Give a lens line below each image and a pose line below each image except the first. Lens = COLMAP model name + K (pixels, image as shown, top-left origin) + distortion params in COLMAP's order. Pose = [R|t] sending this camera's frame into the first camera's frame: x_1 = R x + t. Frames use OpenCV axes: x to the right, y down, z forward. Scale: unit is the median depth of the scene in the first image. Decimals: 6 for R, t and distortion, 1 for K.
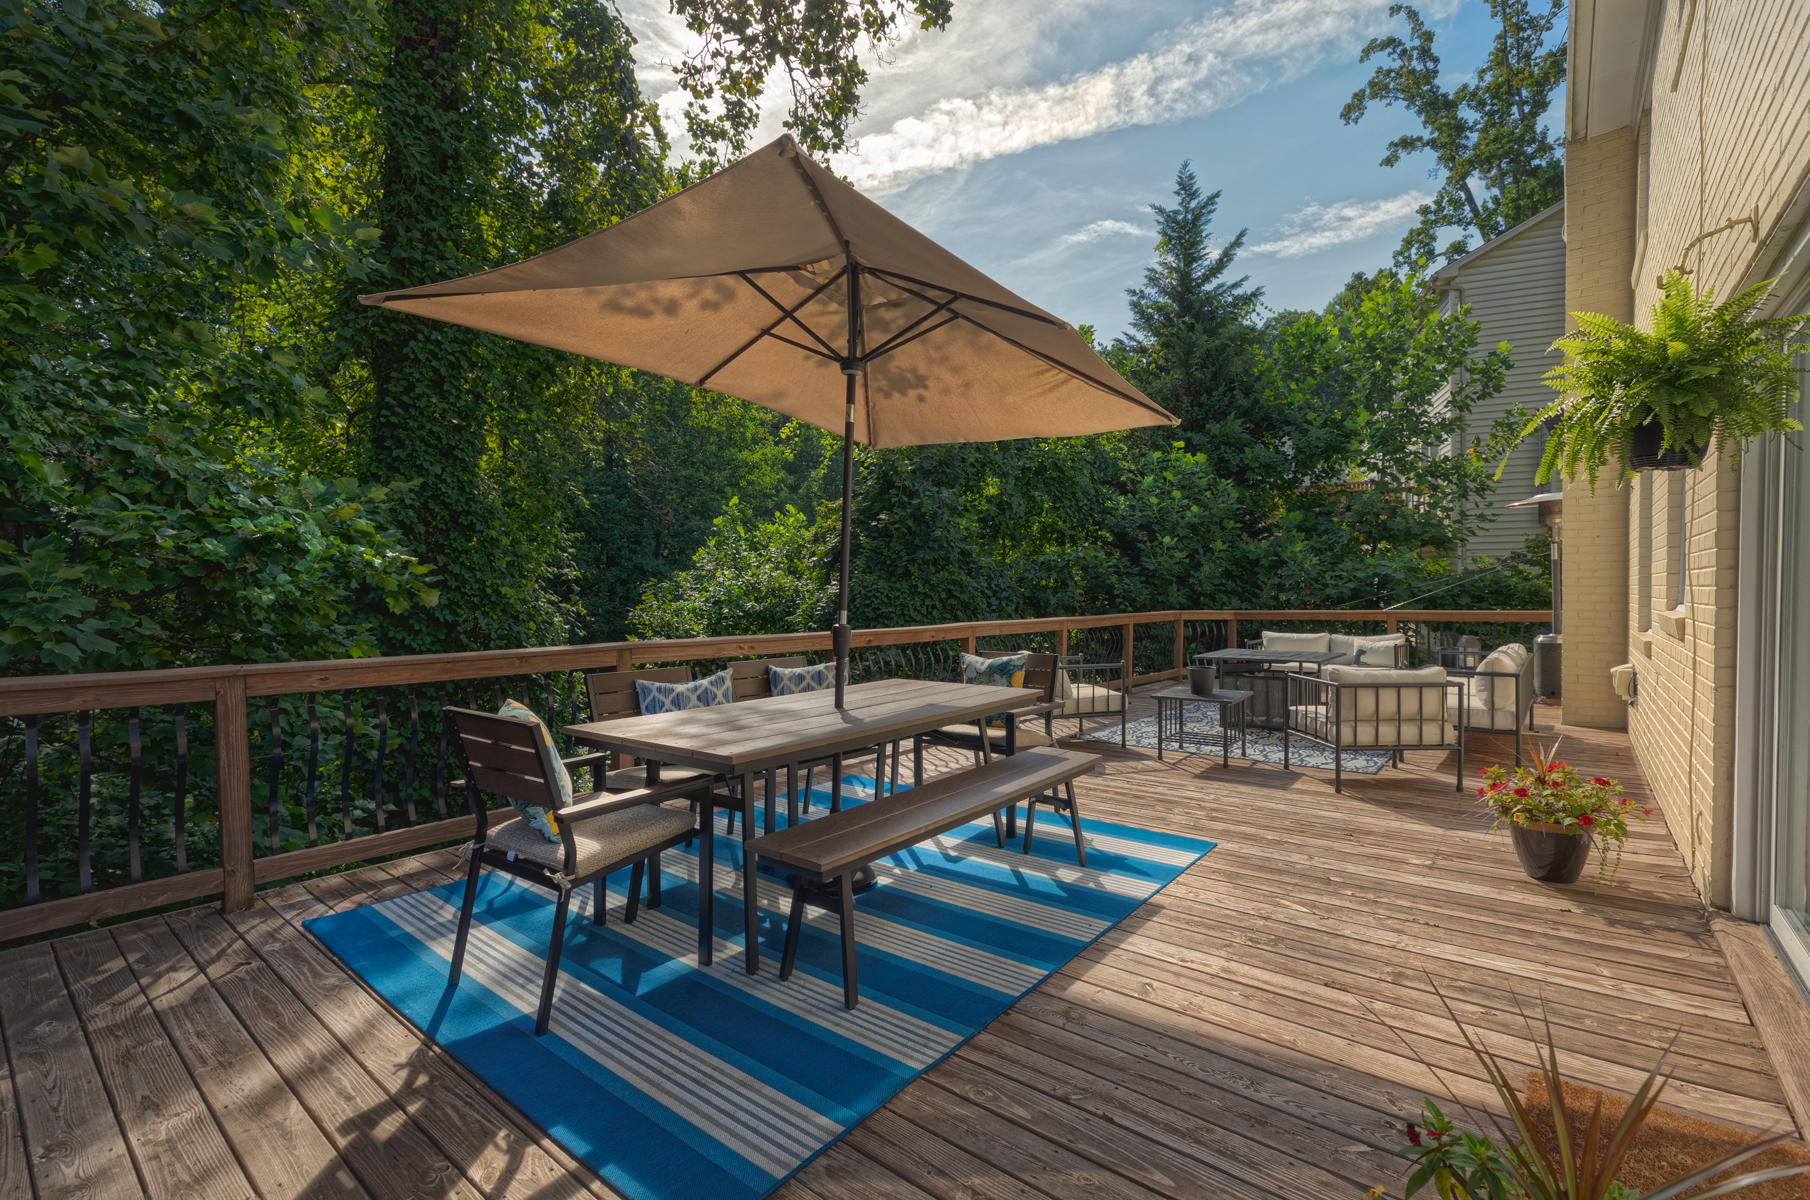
lens RADIAL K [[800.6, 0, 896.1], [0, 800.6, 628.3], [0, 0, 1]] dist [-0.000923, 0.000493]
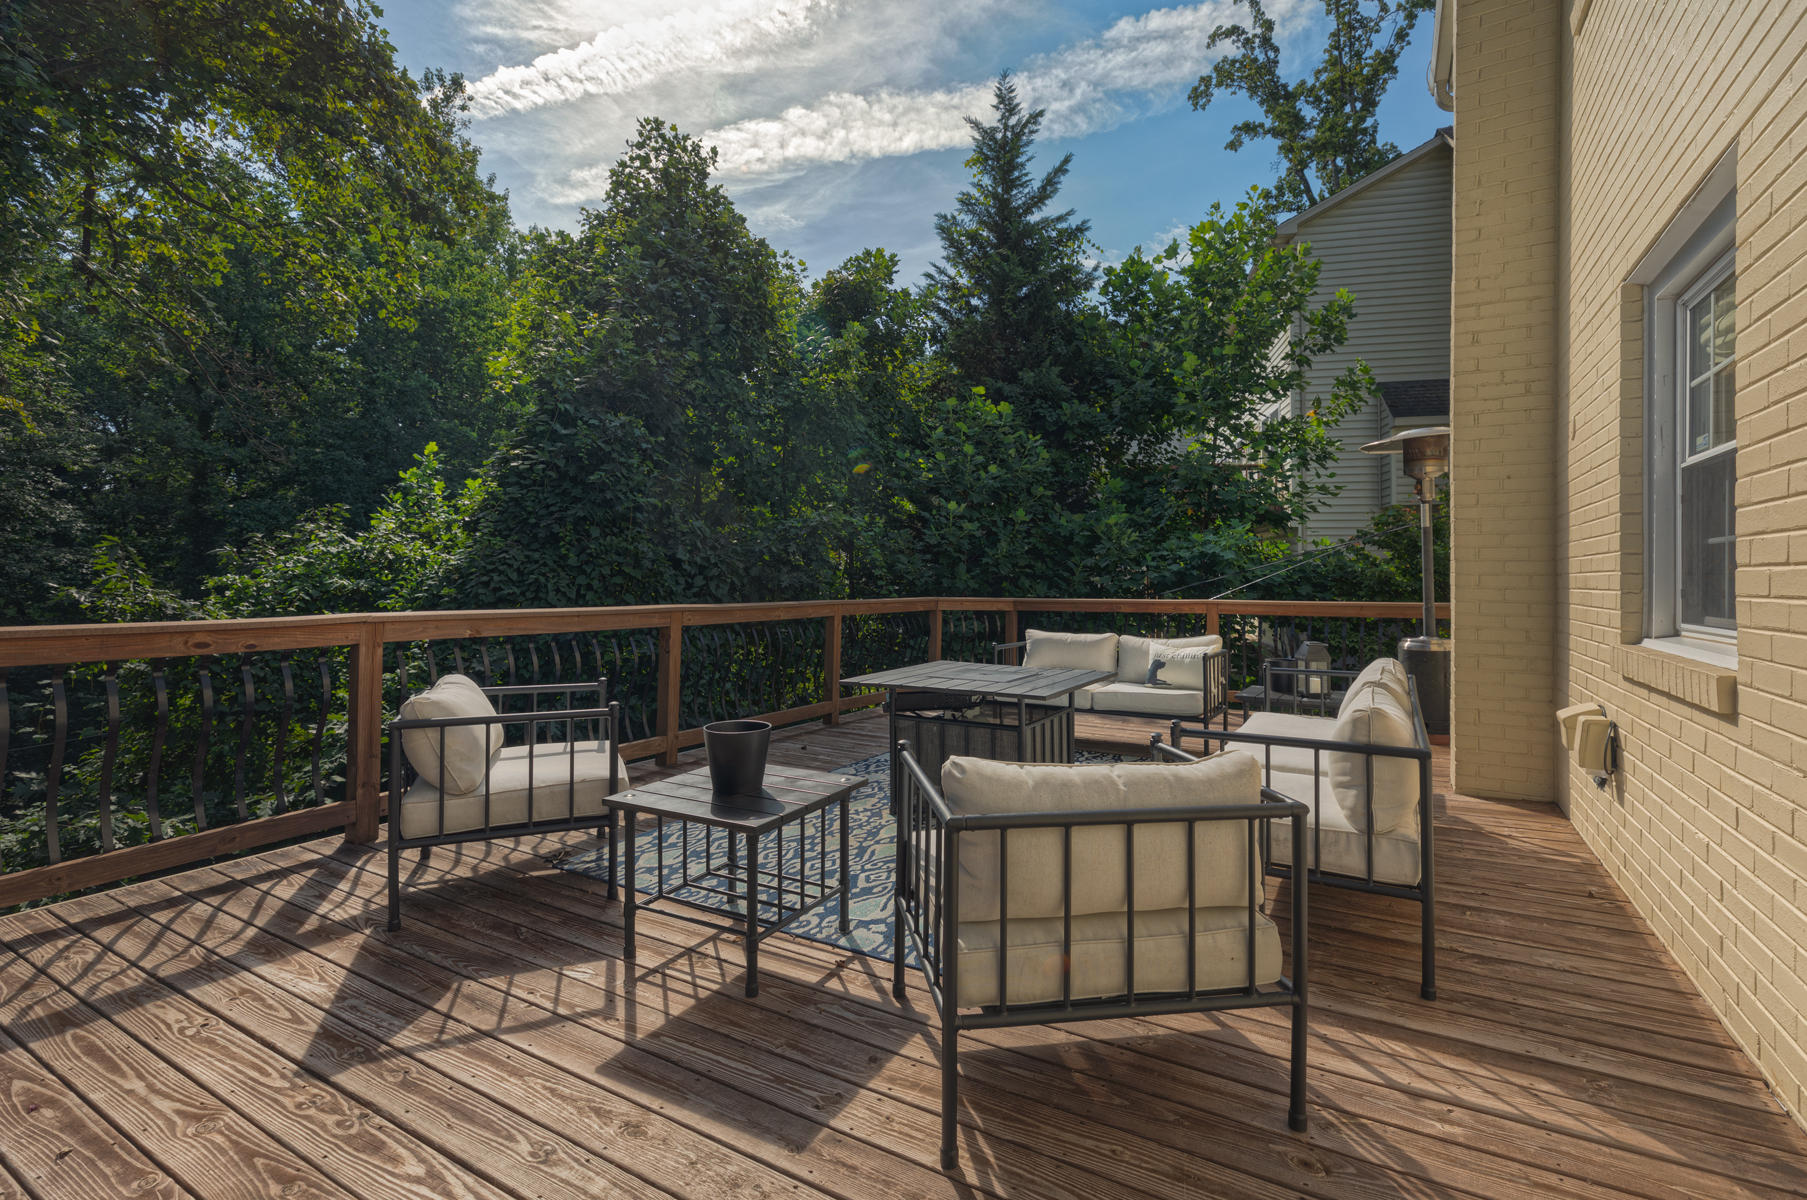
lens RADIAL K [[817.8, 0, 908.0], [0, 817.8, 594.8], [0, 0, 1]] dist [0.000110, -0.000084]
pose [[0.986228, 0.012610, 0.164910, 0.125972], [-0.008269, 0.999602, -0.026985, -0.002821], [-0.165185, 0.025250, 0.985939, 0.177825]]
